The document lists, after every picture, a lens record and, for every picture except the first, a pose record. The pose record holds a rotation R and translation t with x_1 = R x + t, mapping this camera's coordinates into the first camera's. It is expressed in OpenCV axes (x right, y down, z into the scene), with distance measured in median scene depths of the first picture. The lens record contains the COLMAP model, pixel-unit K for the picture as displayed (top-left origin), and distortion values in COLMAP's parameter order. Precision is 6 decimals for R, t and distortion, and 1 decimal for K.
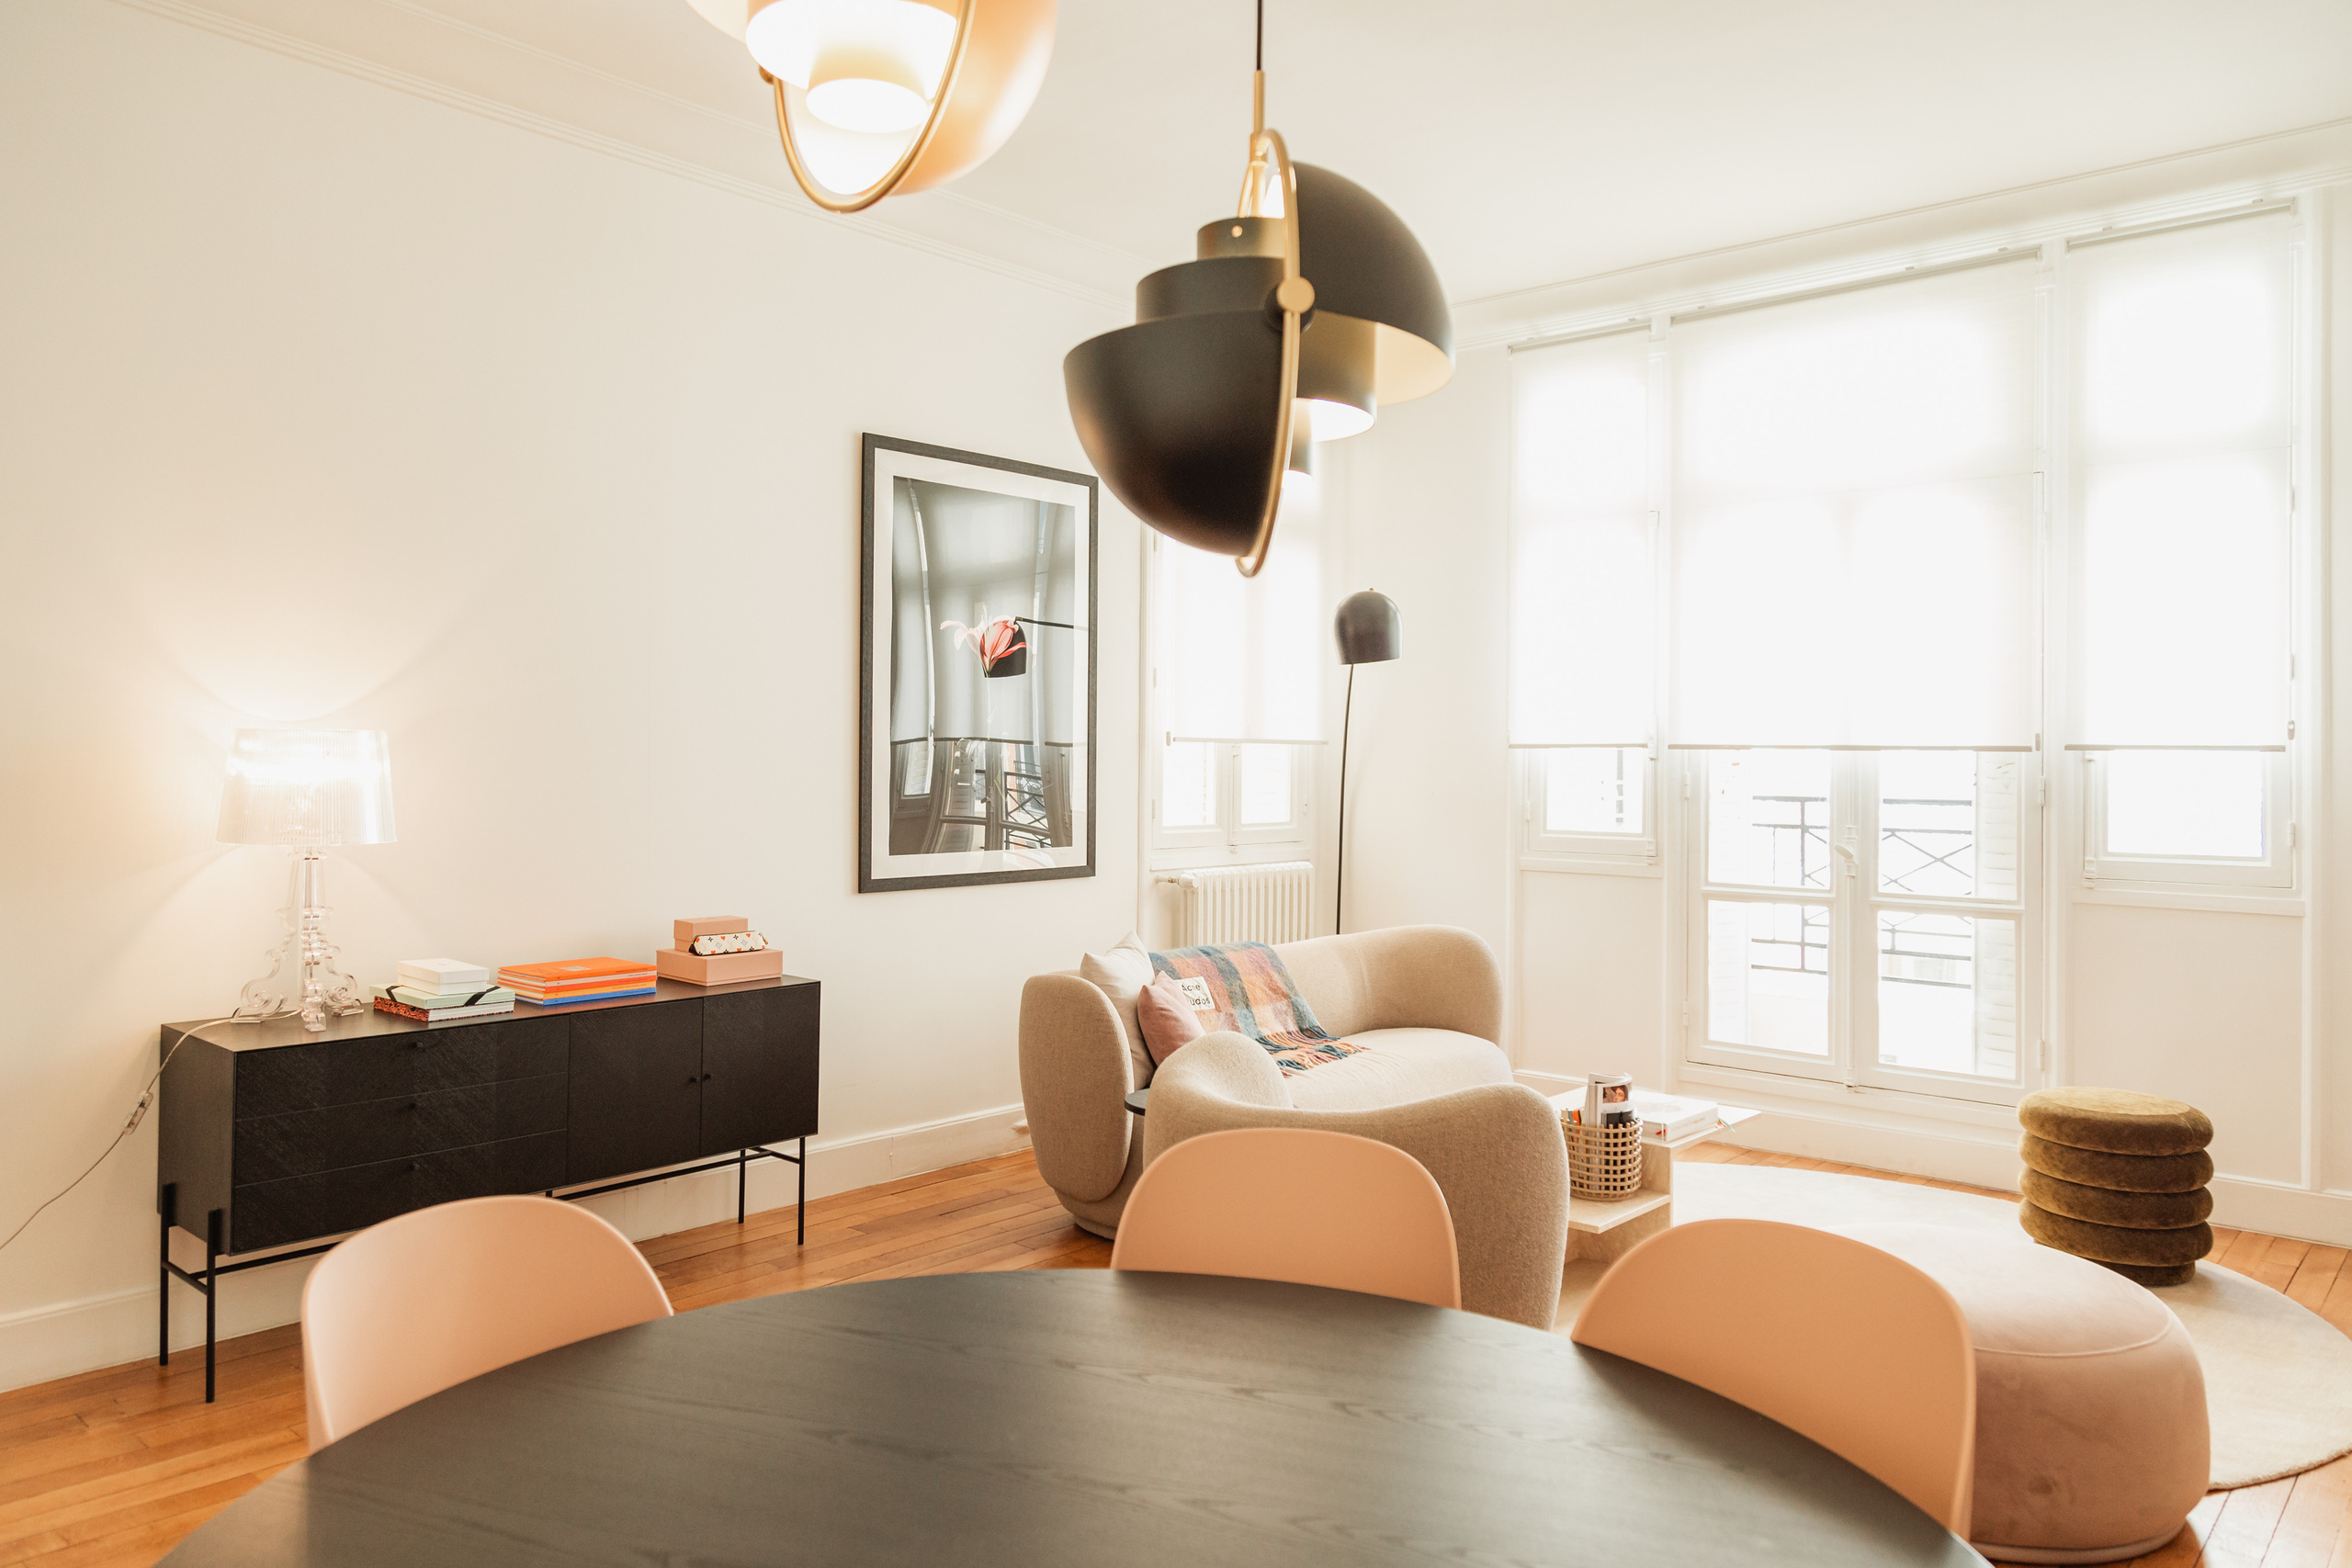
lens RADIAL K [[1723.9, 0, 1176.0], [0, 1723.9, 784.0], [0, 0, 1]] dist [0.001667, 0.002164]
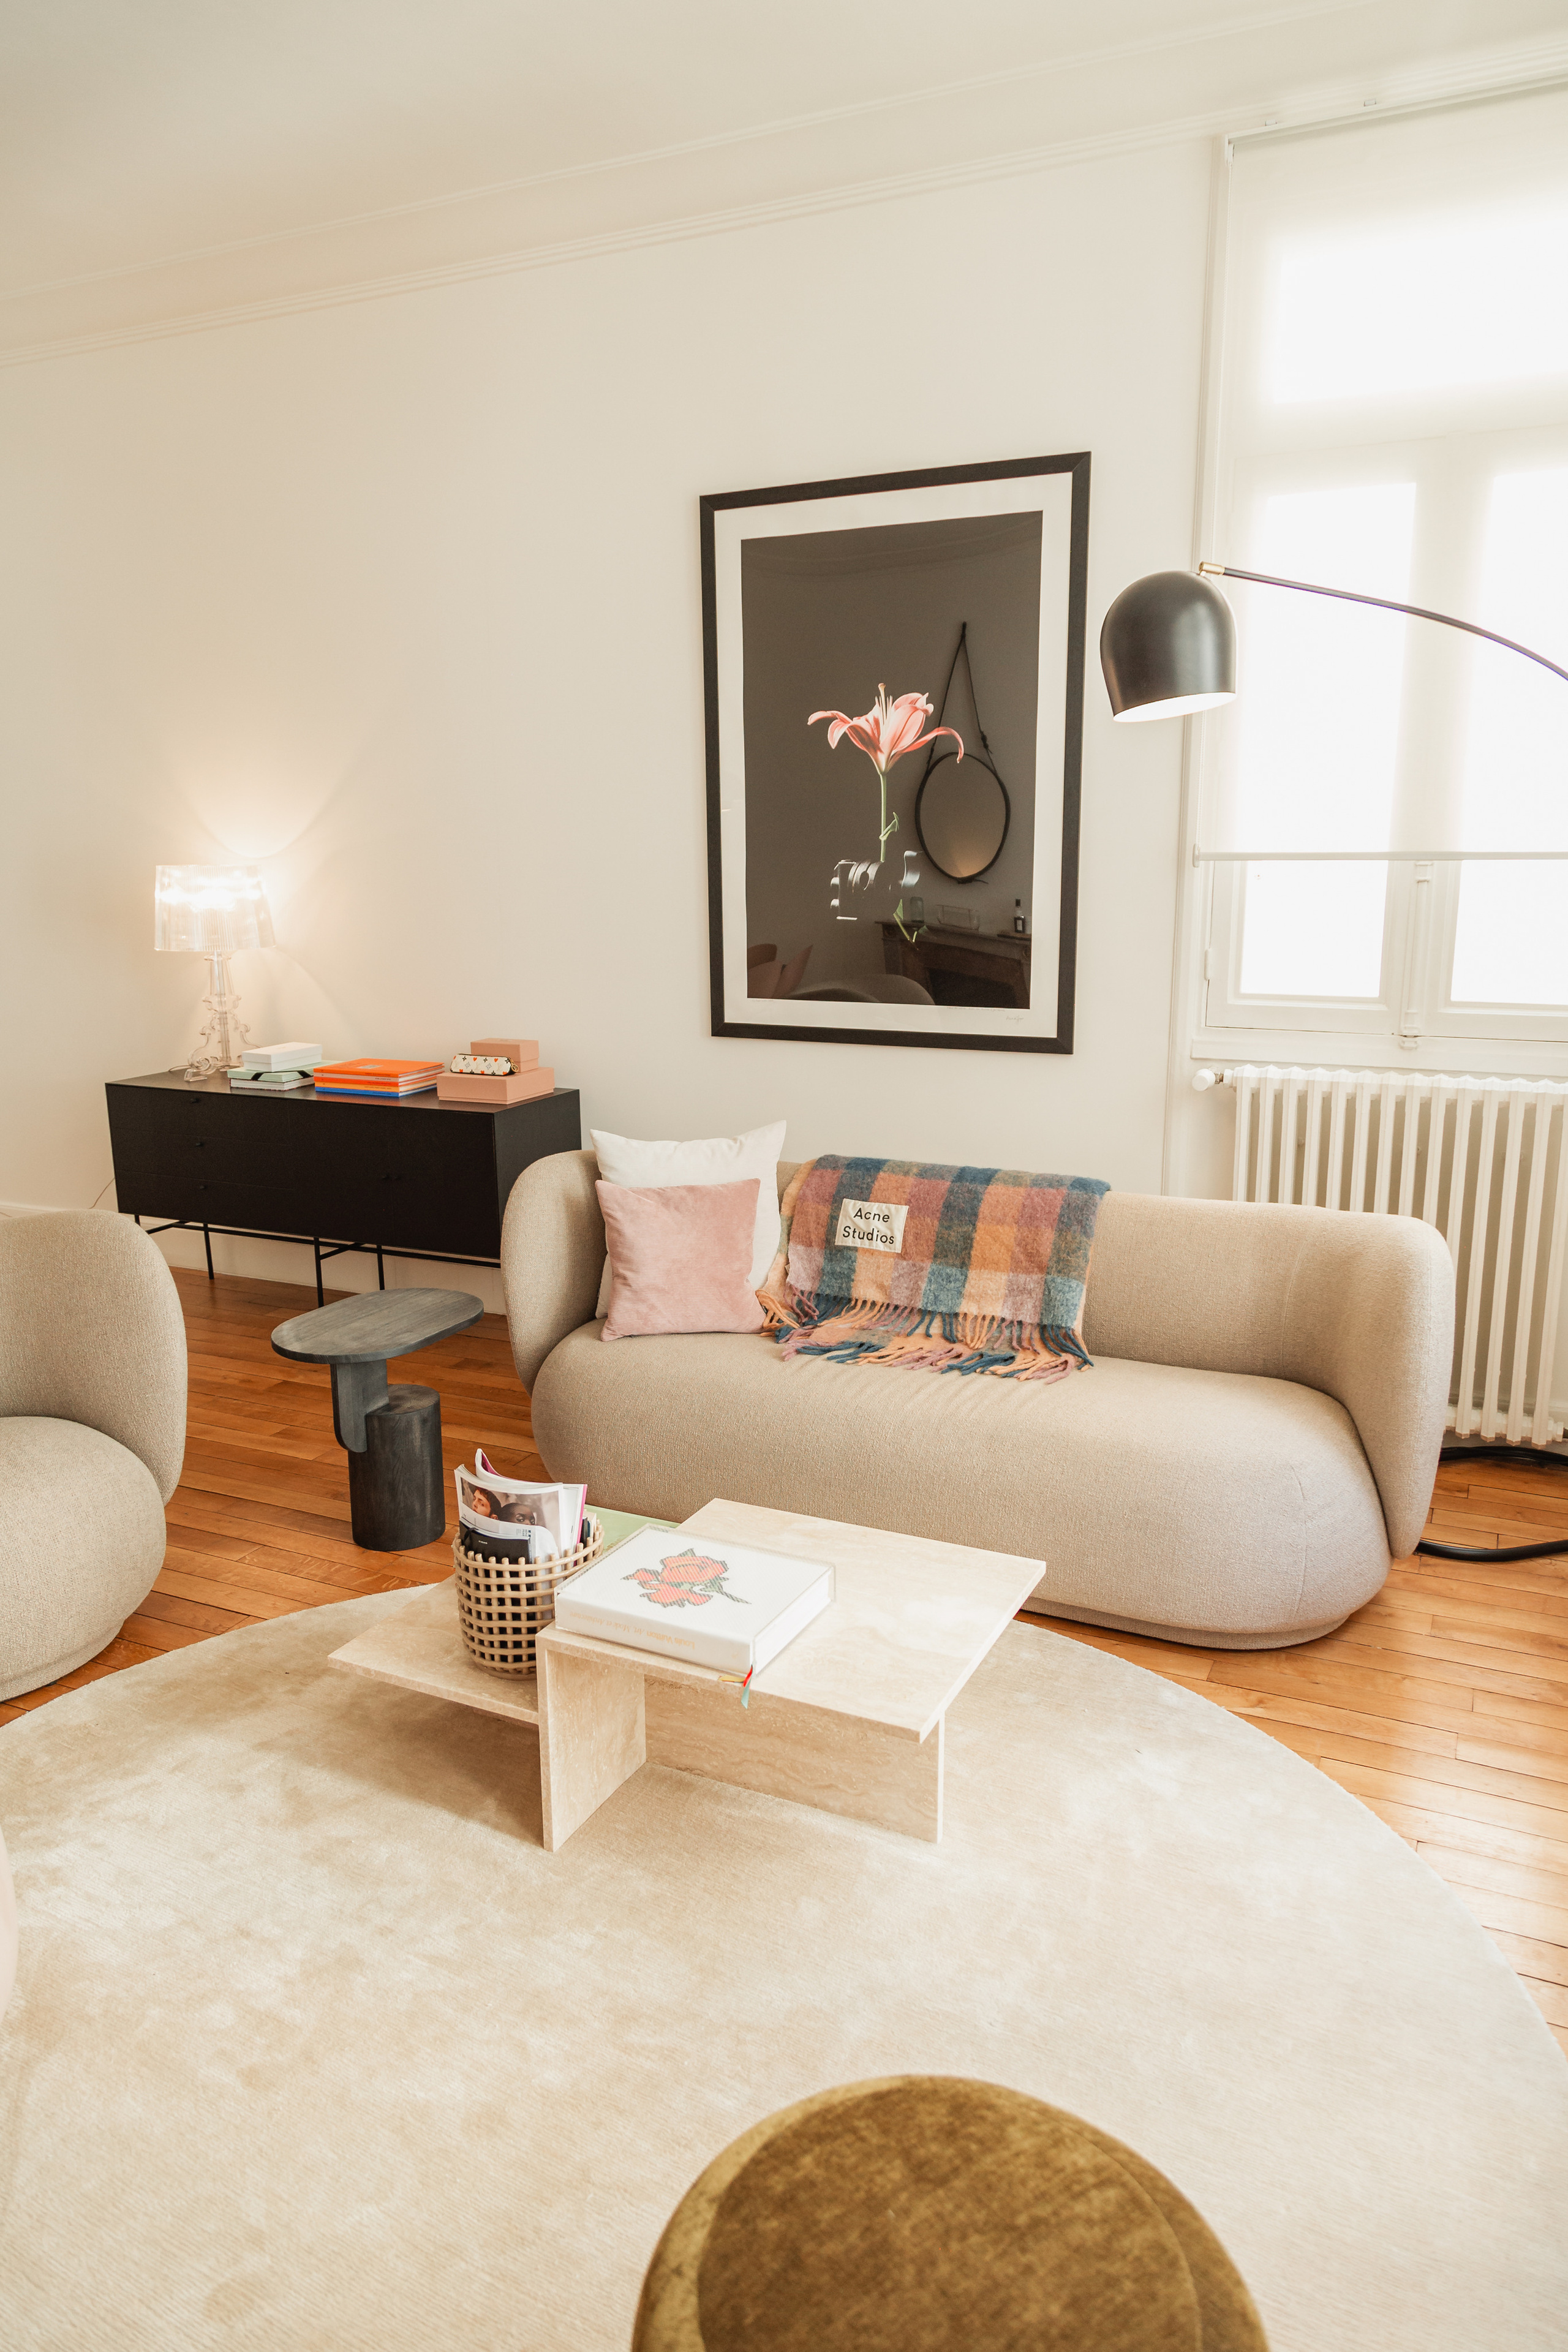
lens RADIAL K [[1588.5, 0, 733.7], [0, 1588.5, 1227.8], [0, 0, 1]] dist [0.001180, 0.002081]
pose [[0.233167, 0.215198, -0.948326, 0.609260], [-0.007504, 0.975575, 0.219537, -0.021718], [0.972408, -0.044072, 0.229087, 0.771051]]
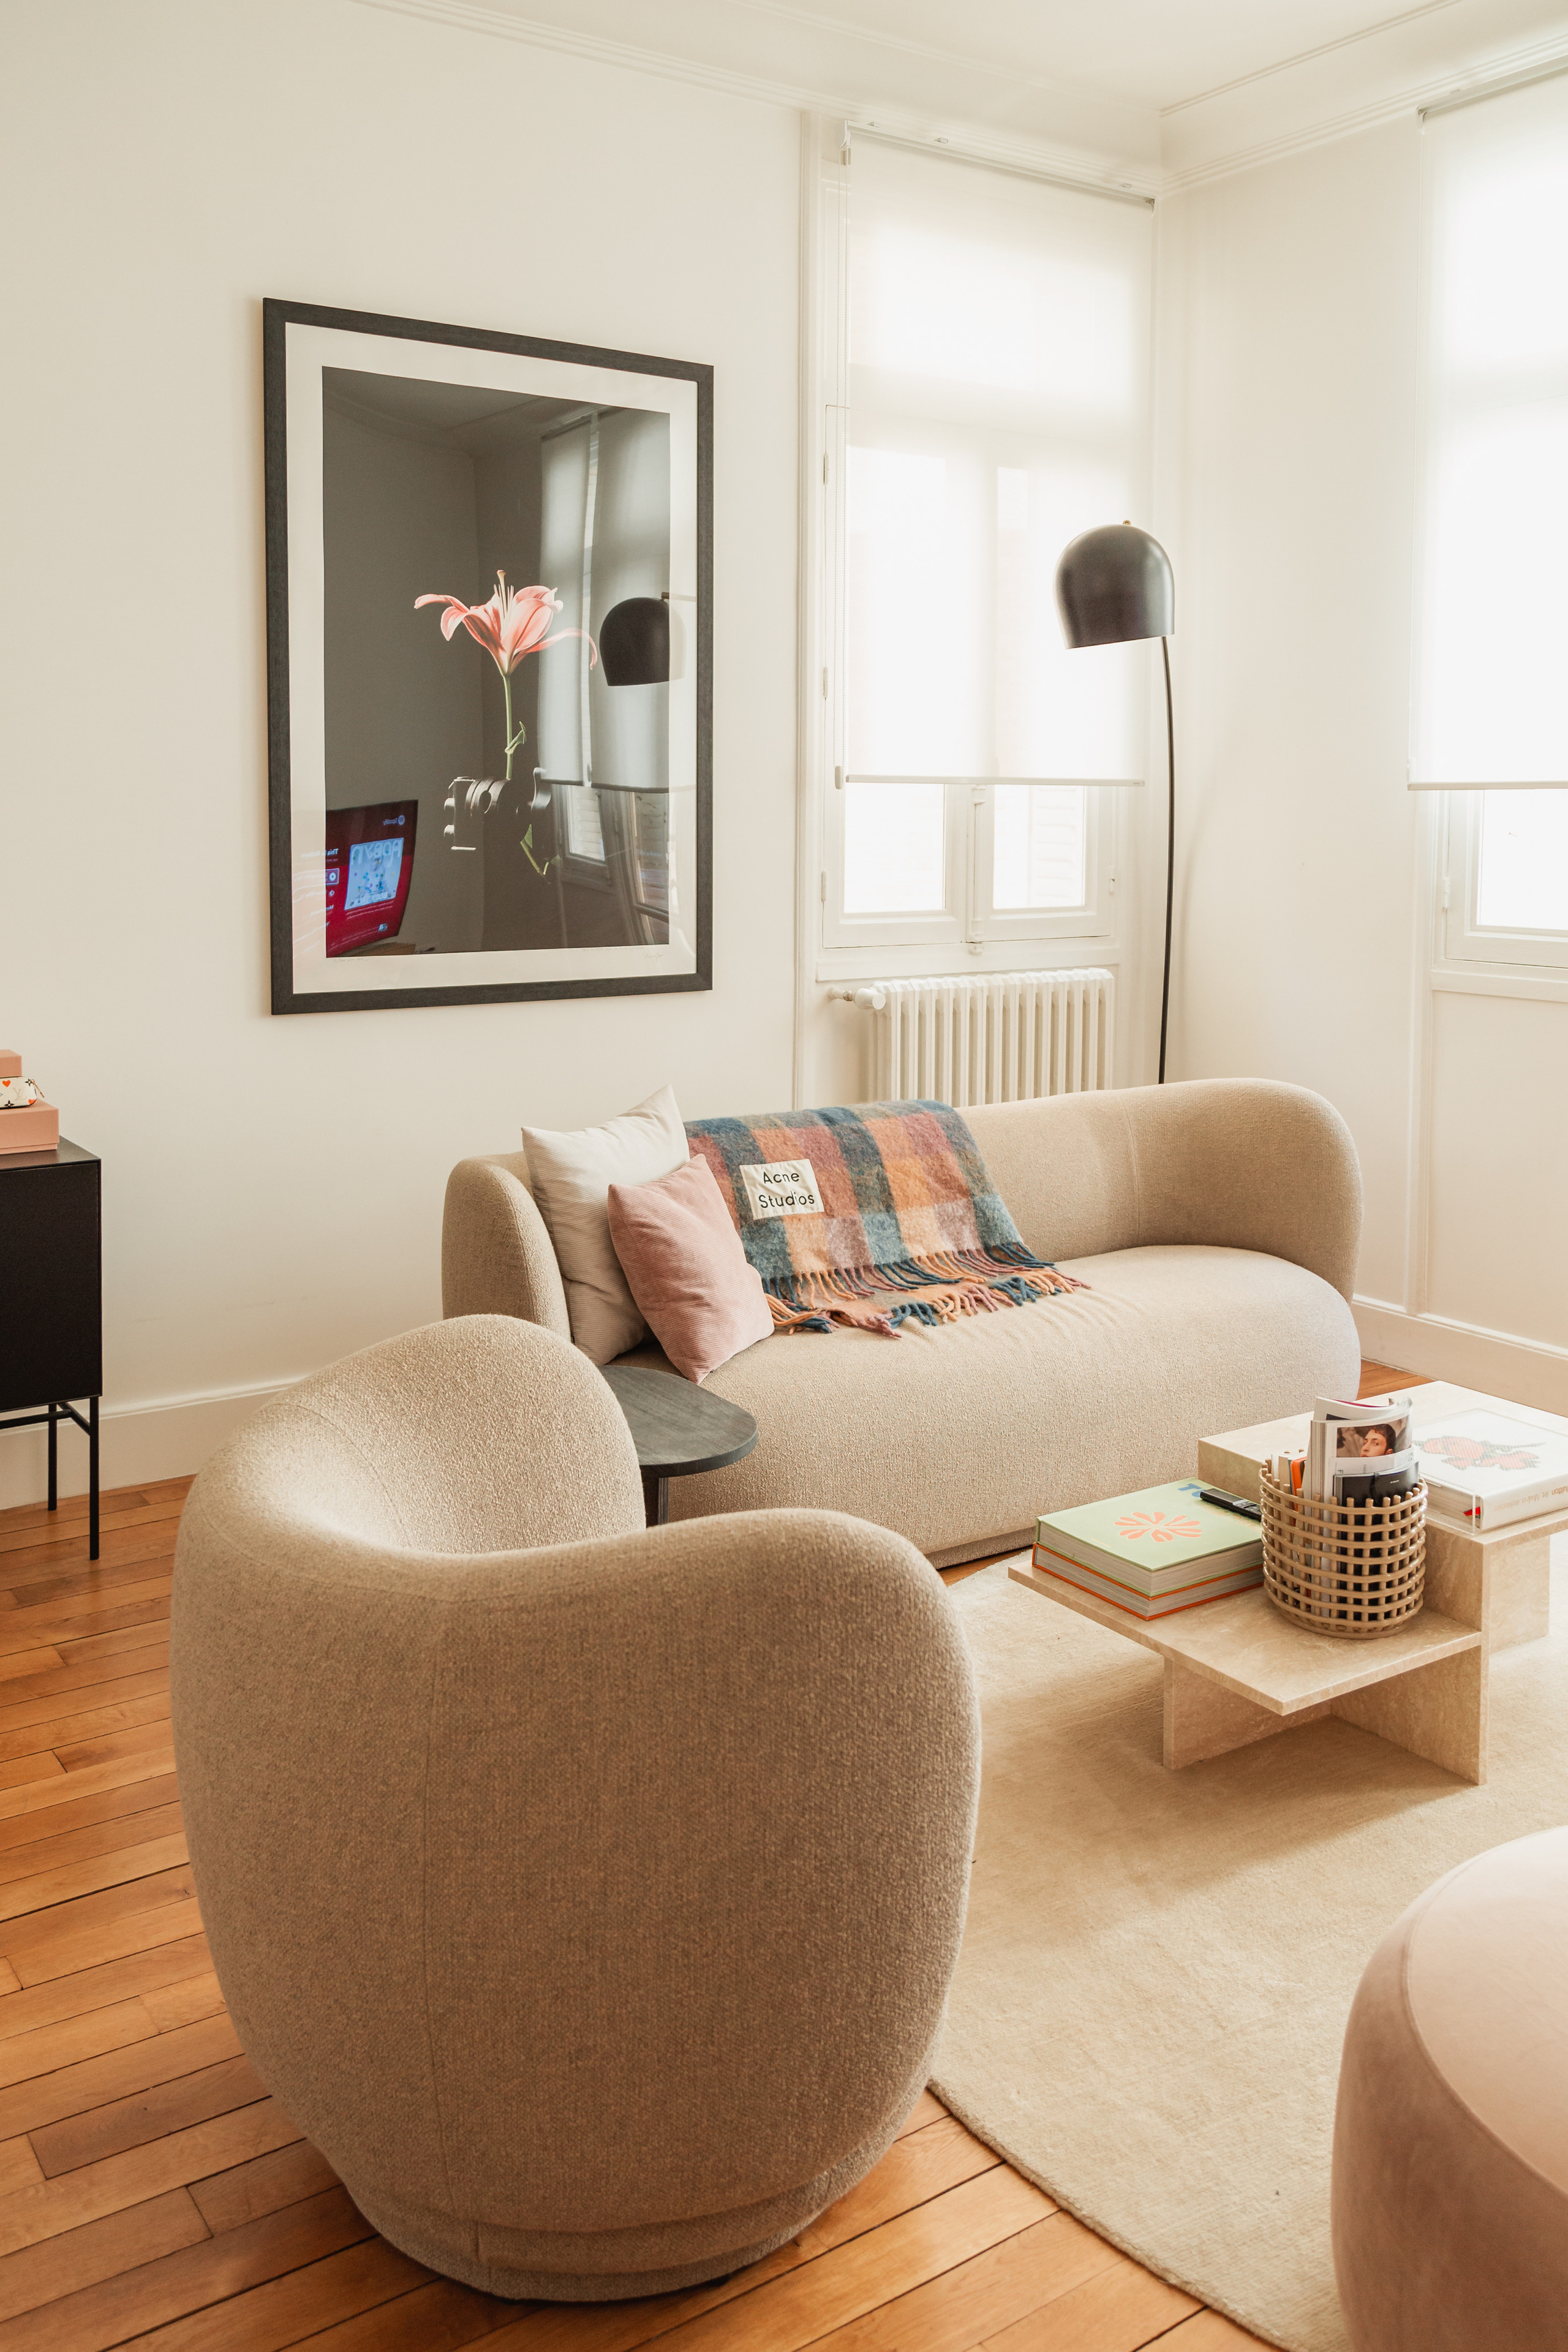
lens RADIAL K [[2056.6, 0, 776.3], [0, 2056.6, 964.4], [0, 0, 1]] dist [0.001277, -0.002342]
pose [[0.965621, 0.017113, -0.259391, 0.192932], [-0.001568, 0.998196, 0.060019, -0.003013], [0.259950, -0.057549, 0.963906, 0.282117]]
